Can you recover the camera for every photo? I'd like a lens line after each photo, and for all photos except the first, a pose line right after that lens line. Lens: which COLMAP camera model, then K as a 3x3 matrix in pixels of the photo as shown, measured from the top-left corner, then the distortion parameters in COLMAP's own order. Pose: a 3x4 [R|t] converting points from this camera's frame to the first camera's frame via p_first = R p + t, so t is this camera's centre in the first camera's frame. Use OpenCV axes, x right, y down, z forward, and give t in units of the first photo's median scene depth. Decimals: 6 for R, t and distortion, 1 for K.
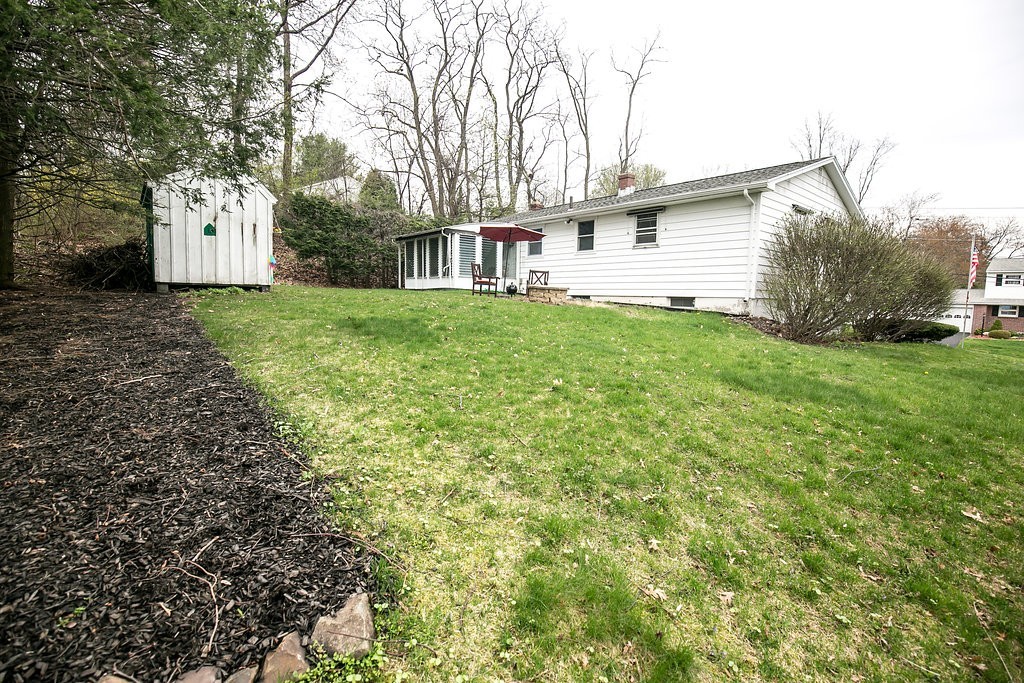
lens RADIAL K [[455.8, 0, 514.9], [0, 455.8, 335.8], [0, 0, 1]] dist [-0.002958, -0.000330]
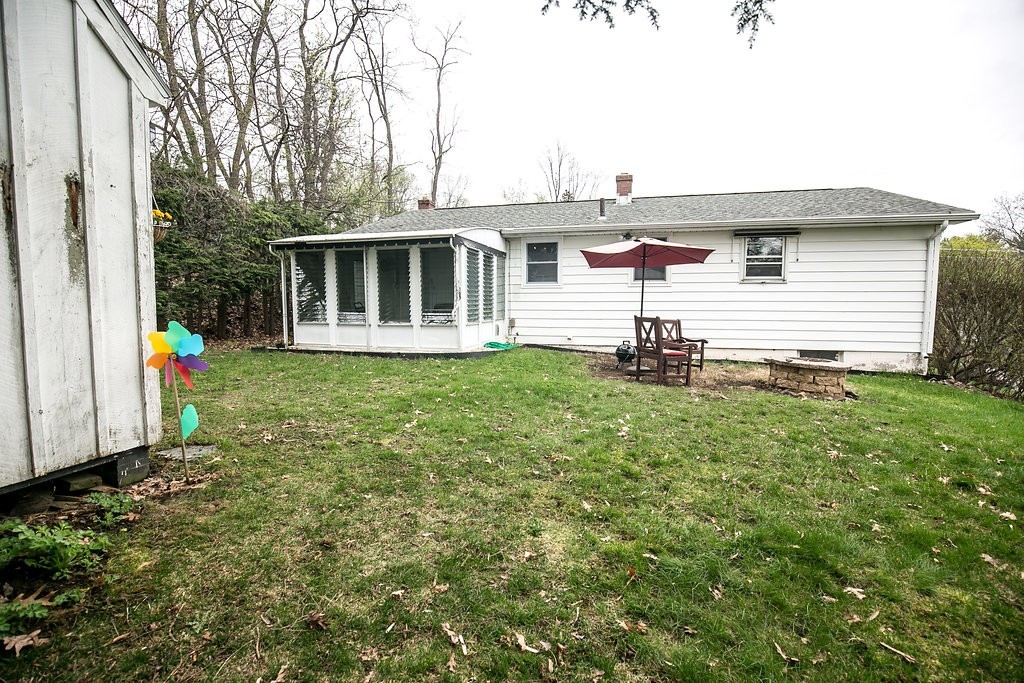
lens RADIAL K [[455.8, 0, 507.9], [0, 455.8, 340.8], [0, 0, 1]] dist [-0.002958, -0.000330]
pose [[0.823396, -0.066285, 0.563582, -0.462673], [0.064503, 0.997650, 0.023099, -0.142957], [-0.563789, 0.017333, 0.825737, 0.624915]]
